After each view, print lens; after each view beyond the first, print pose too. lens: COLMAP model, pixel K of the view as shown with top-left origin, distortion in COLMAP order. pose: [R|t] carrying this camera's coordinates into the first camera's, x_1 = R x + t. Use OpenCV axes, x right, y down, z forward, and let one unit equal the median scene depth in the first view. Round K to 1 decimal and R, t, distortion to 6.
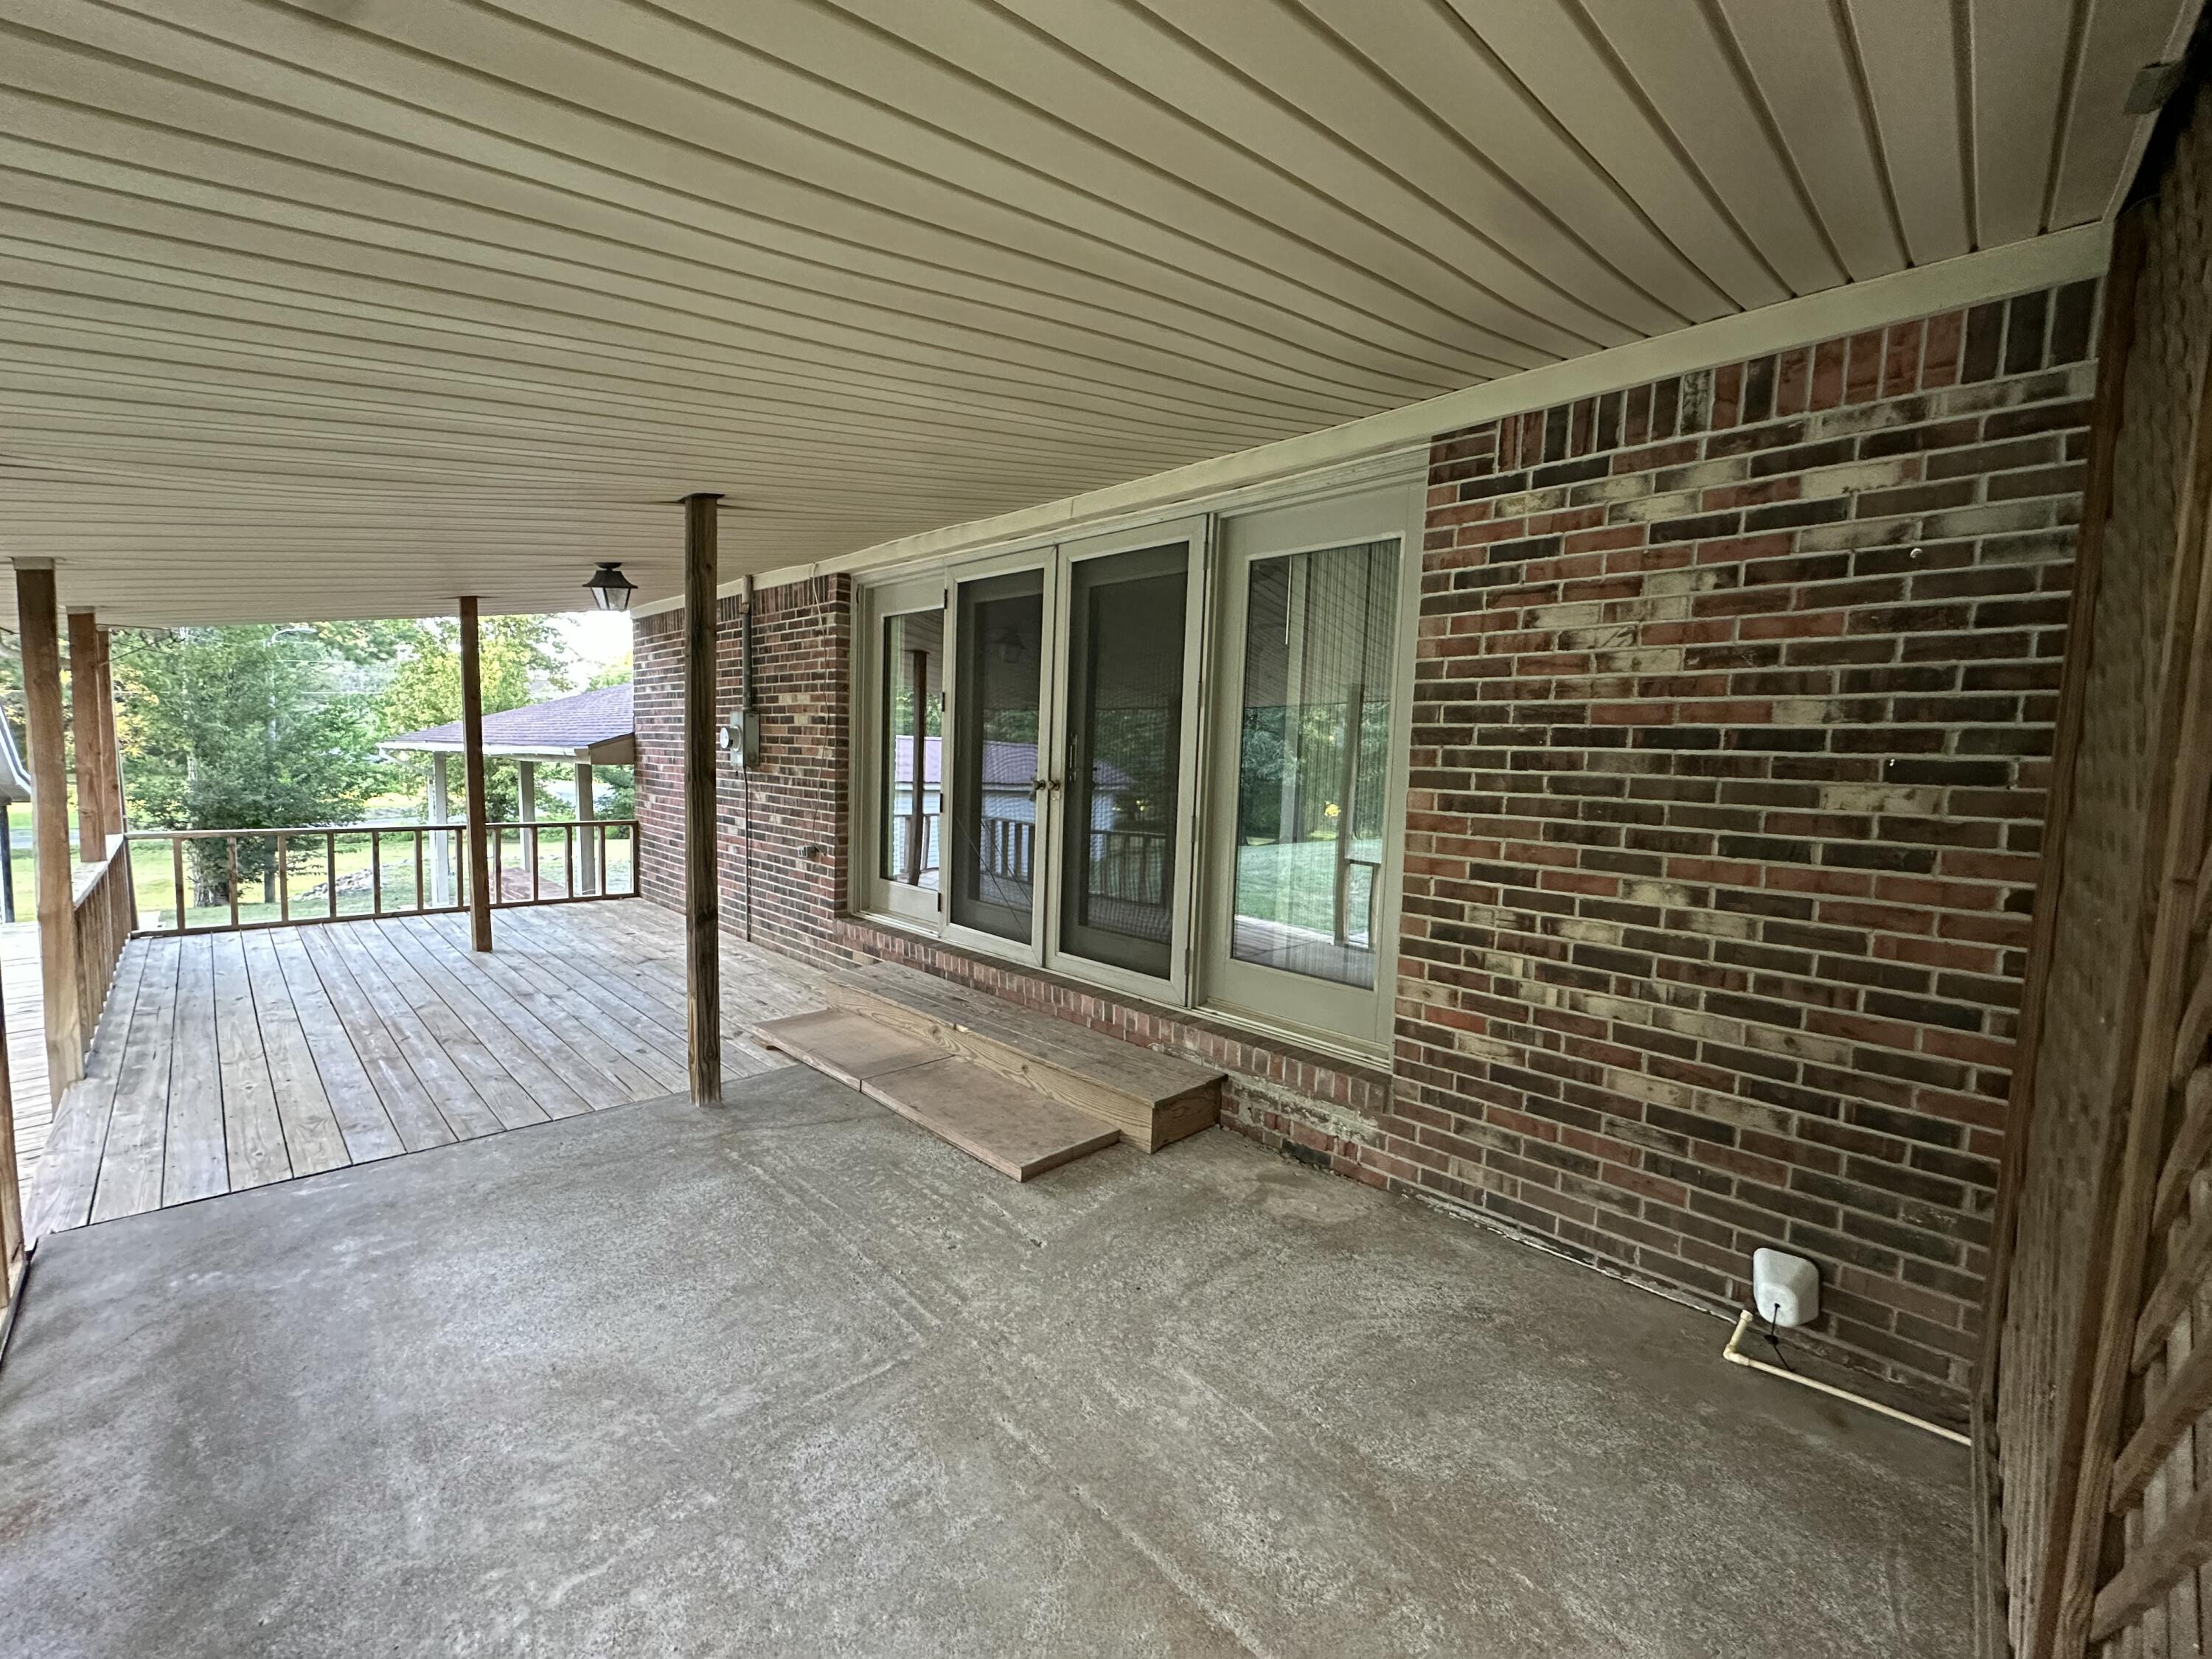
lens RADIAL K [[890.9, 0, 1106.0], [0, 890.9, 829.5], [0, 0, 1]] dist [-0.001109, -0.000002]
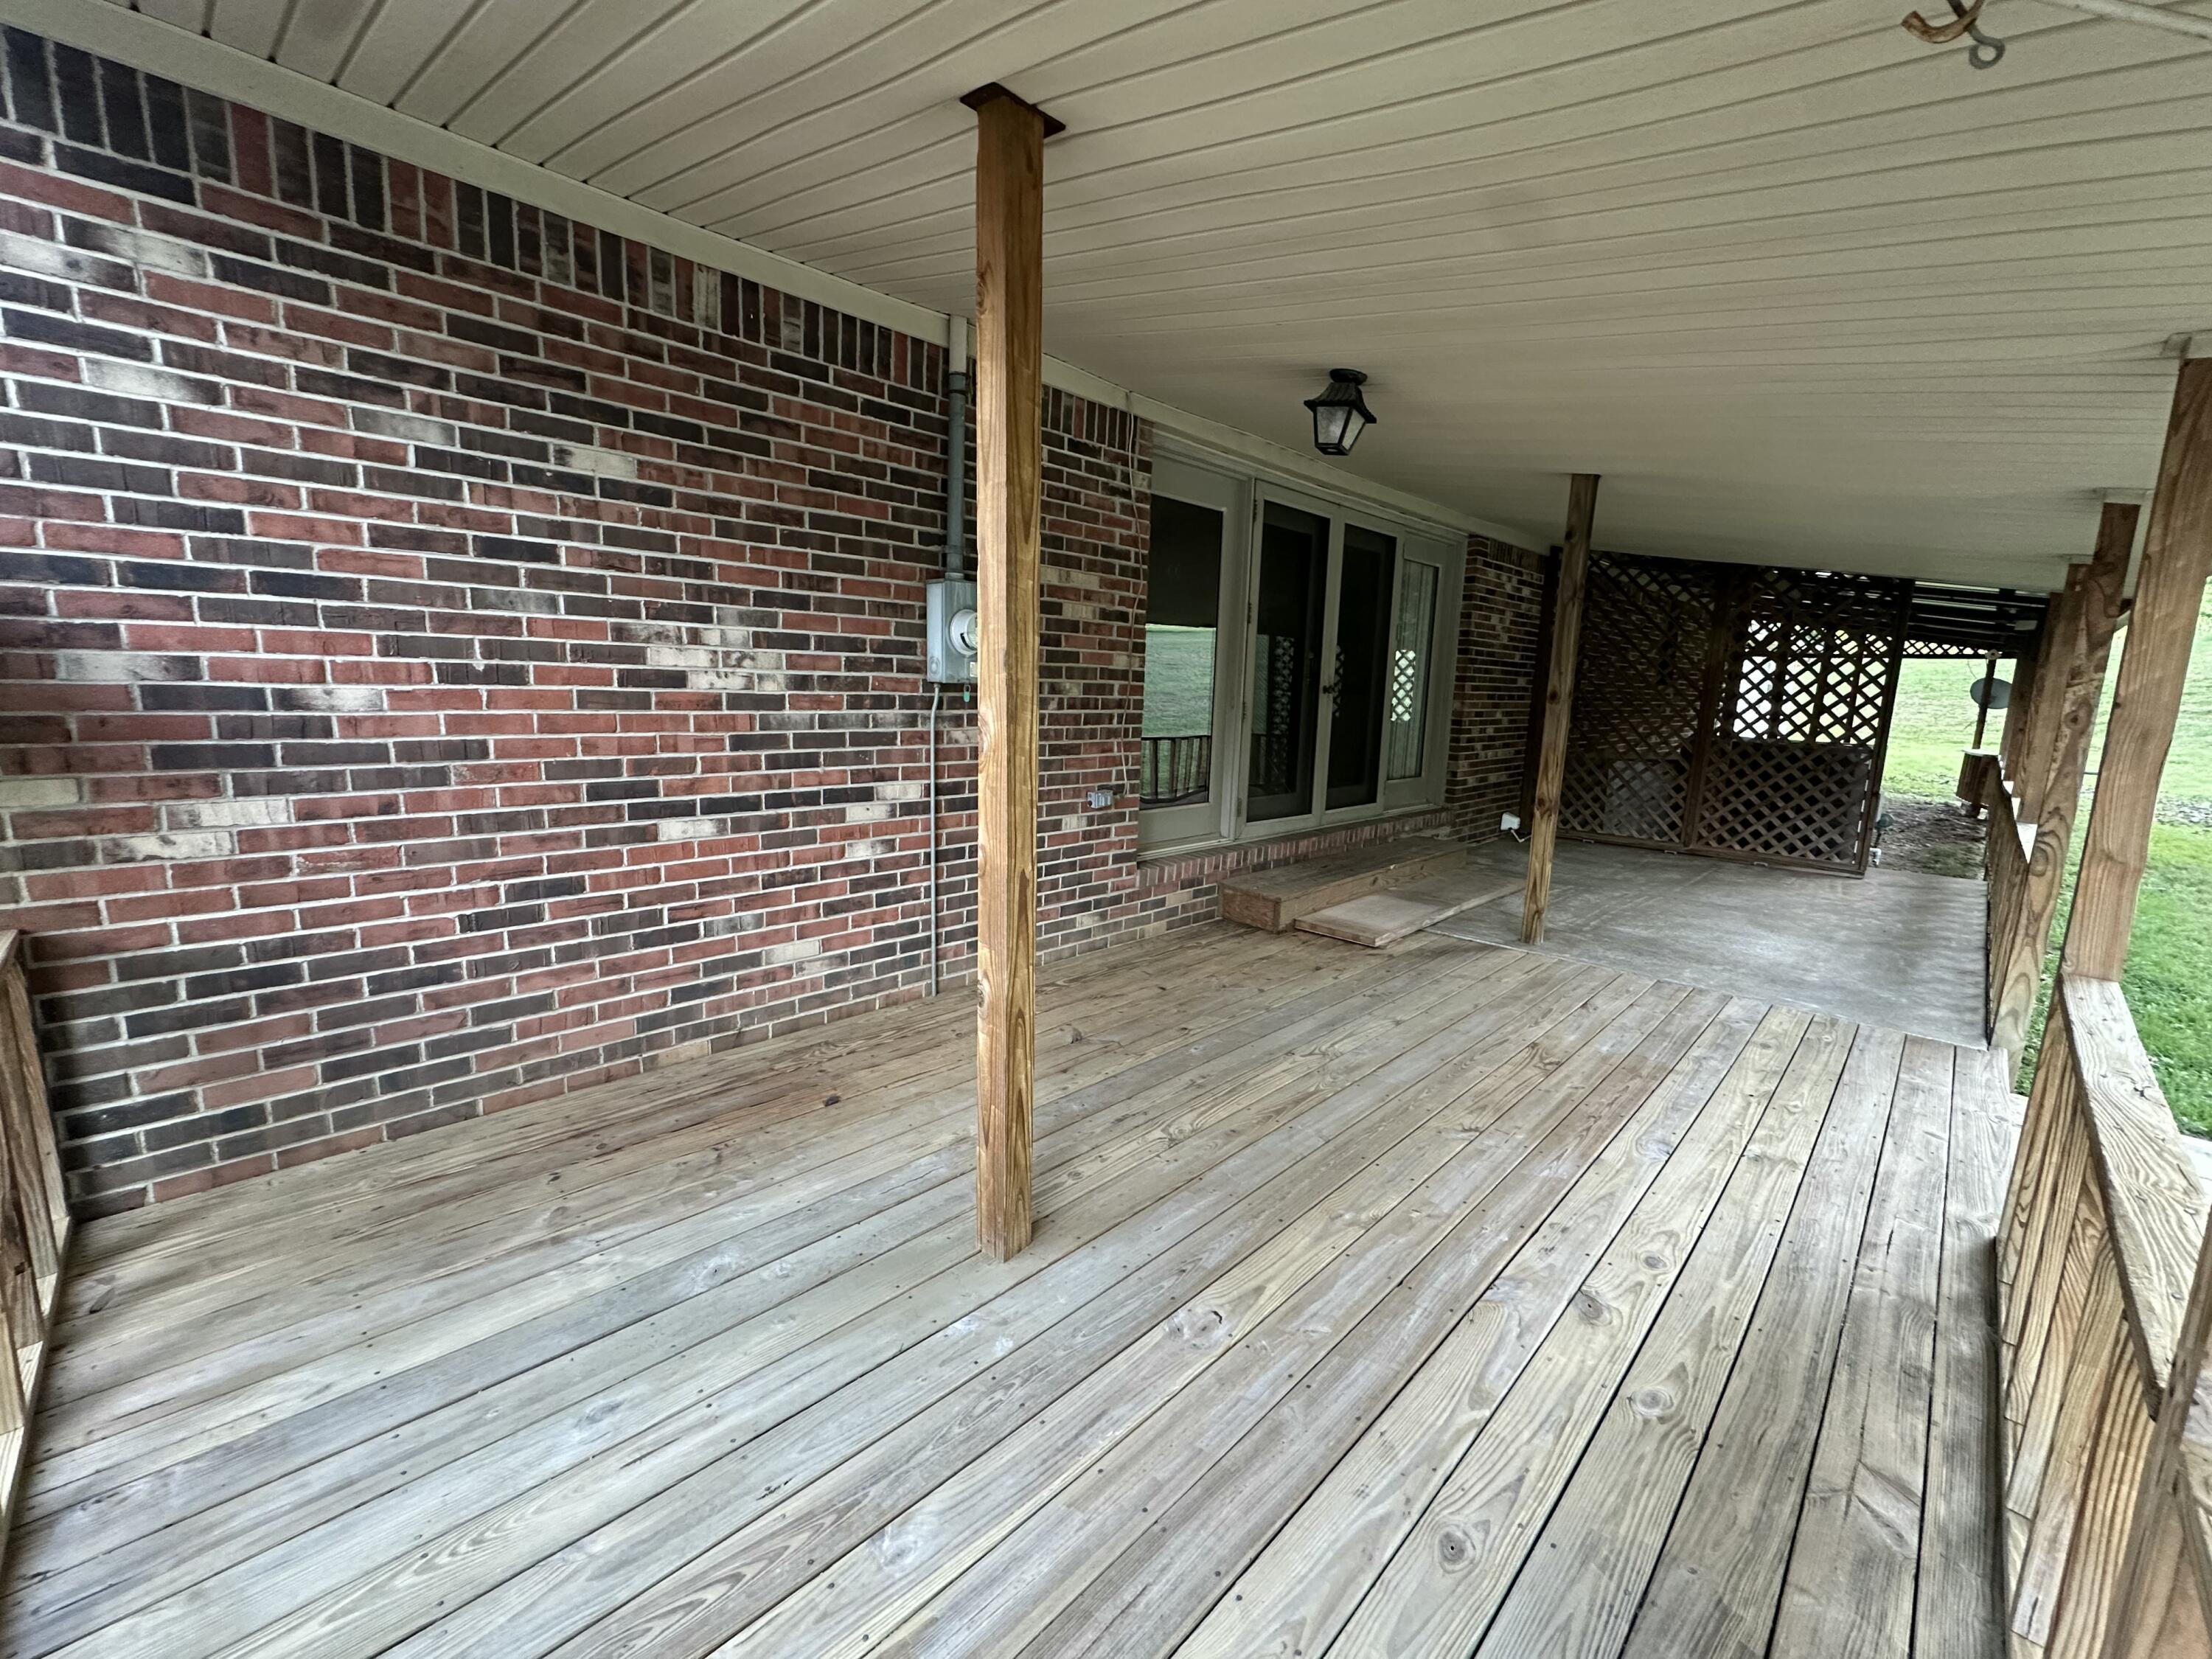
lens RADIAL K [[890.9, 0, 1106.0], [0, 890.9, 829.5], [0, 0, 1]] dist [-0.001109, -0.000002]
pose [[-0.002375, -0.200003, 0.979792, -1.094884], [0.052298, 0.978430, 0.199851, -0.099425], [-0.998629, 0.051716, 0.008136, 1.030987]]
